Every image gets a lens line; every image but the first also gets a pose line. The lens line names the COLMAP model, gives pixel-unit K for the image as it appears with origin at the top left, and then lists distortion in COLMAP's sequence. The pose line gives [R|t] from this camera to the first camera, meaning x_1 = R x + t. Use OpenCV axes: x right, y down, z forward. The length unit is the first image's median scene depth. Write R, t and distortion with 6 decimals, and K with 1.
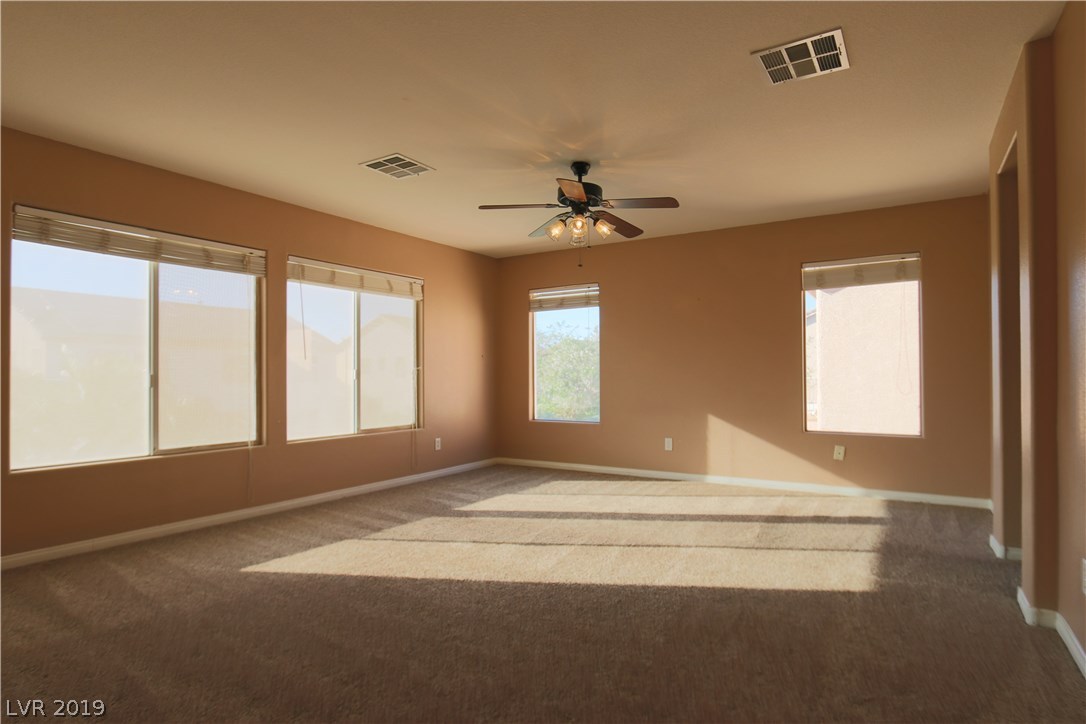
lens RADIAL K [[570.6, 0, 543.0], [0, 570.6, 362.0], [0, 0, 1]] dist [-0.051825, 0.000197]
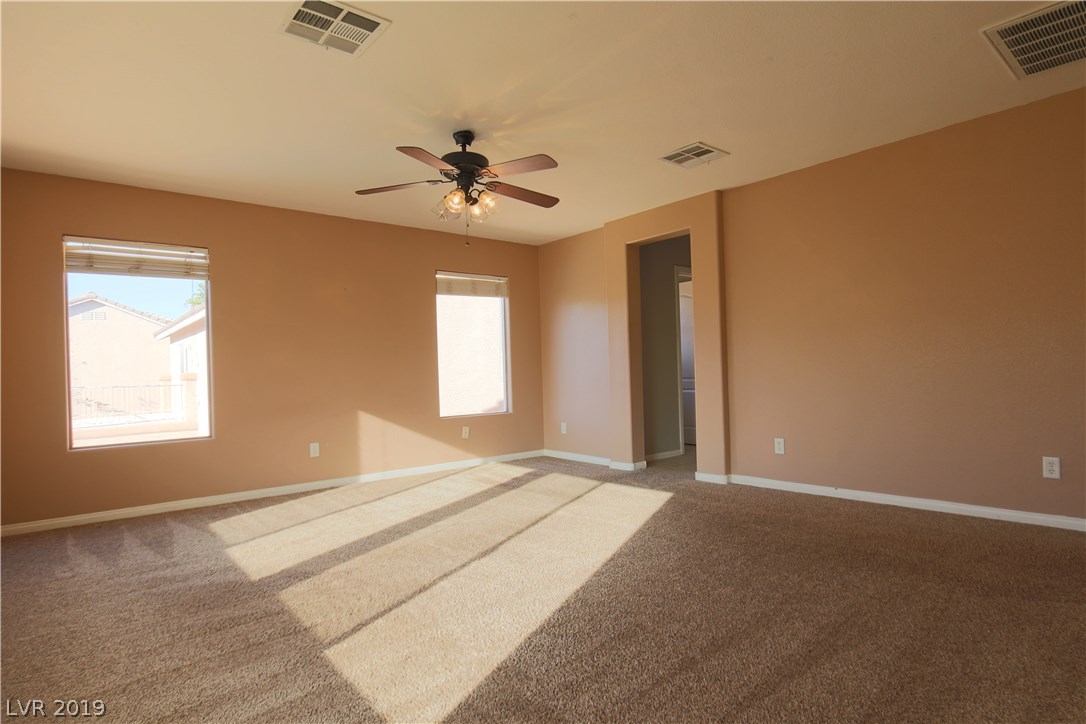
lens RADIAL K [[595.0, 0, 543.0], [0, 595.0, 362.0], [0, 0, 1]] dist [-0.002930, -0.000369]
pose [[0.301867, 0.003453, 0.953344, -0.643080], [0.000527, 0.999993, -0.003789, 0.014900], [-0.953350, 0.001646, 0.301863, 0.451948]]
